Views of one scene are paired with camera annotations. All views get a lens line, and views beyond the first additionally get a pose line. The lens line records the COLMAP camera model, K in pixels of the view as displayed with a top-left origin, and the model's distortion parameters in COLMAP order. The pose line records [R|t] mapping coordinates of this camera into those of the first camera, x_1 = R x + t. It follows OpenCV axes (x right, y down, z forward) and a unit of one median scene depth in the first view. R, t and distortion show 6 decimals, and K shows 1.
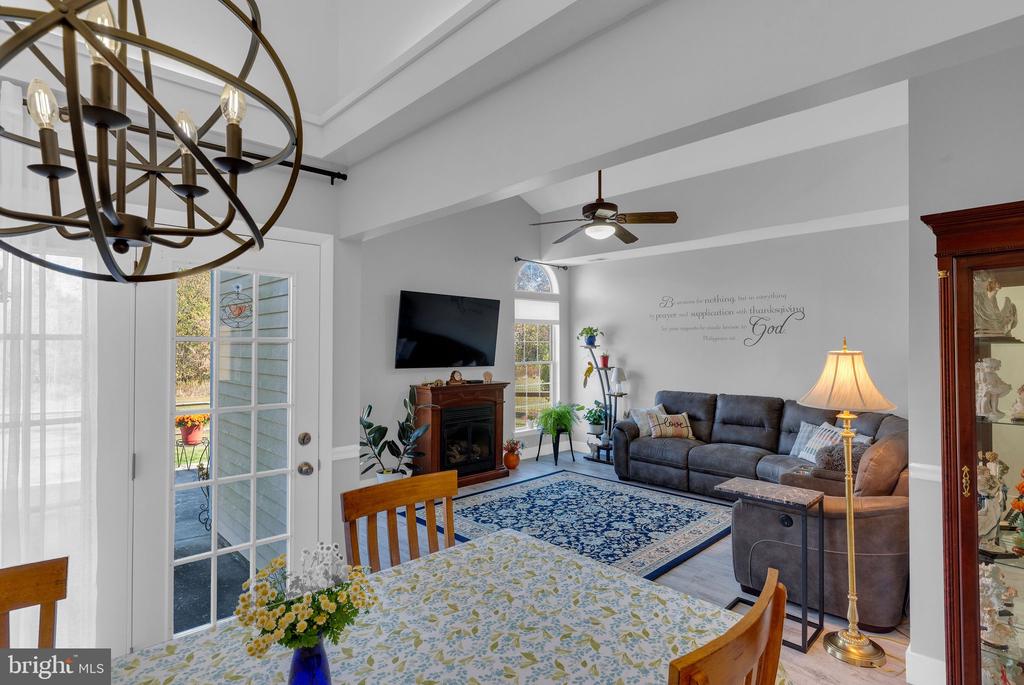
lens RADIAL K [[537.0, 0, 542.6], [0, 537.0, 343.8], [0, 0, 1]] dist [0.002426, 0.000213]
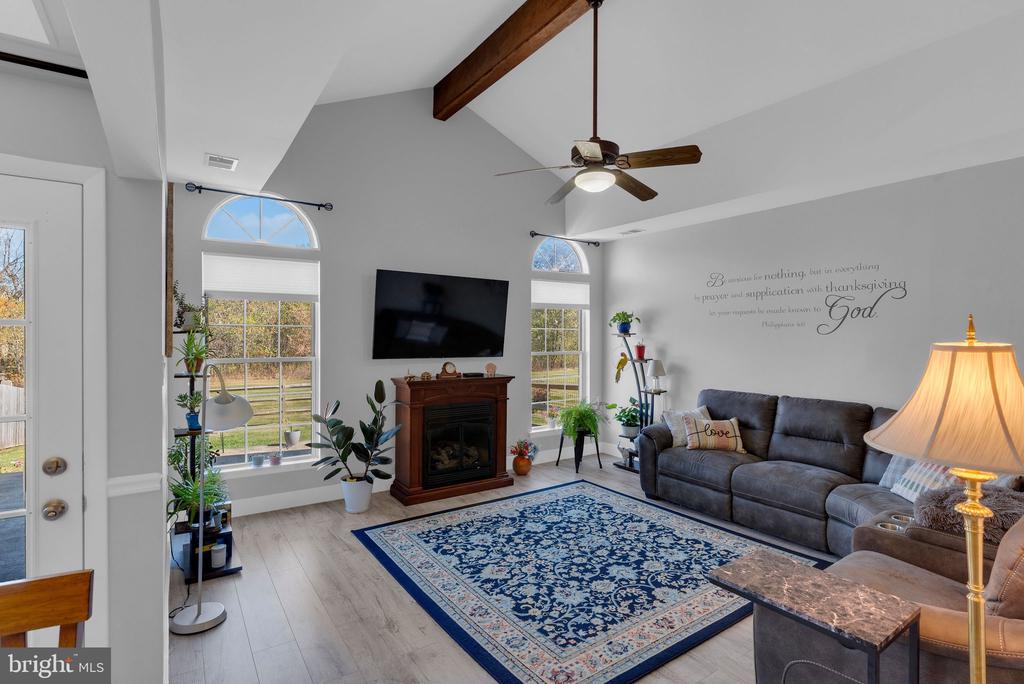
lens RADIAL K [[520.0, 0, 512.0], [0, 520.0, 342.0], [0, 0, 1]] dist [0.002862, 0.000548]
pose [[0.978436, 0.005339, -0.206483, 0.116842], [-0.001480, 0.999821, 0.018838, 0.002072], [0.206547, -0.018126, 0.978269, 0.208989]]
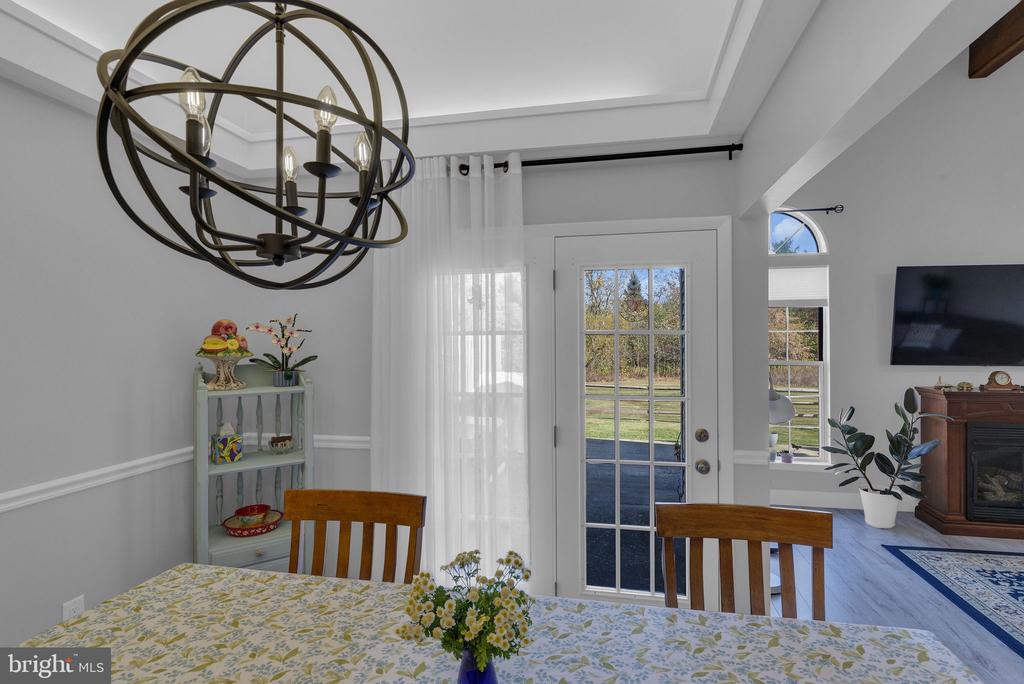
lens RADIAL K [[513.0, 0, 512.0], [0, 513.0, 342.0], [0, 0, 1]] dist [0.003167, 0.000718]
pose [[0.541634, -0.001411, -0.840613, 0.062515], [0.011364, 0.999920, 0.005644, 0.001069], [0.840537, -0.012609, 0.541607, 0.100563]]
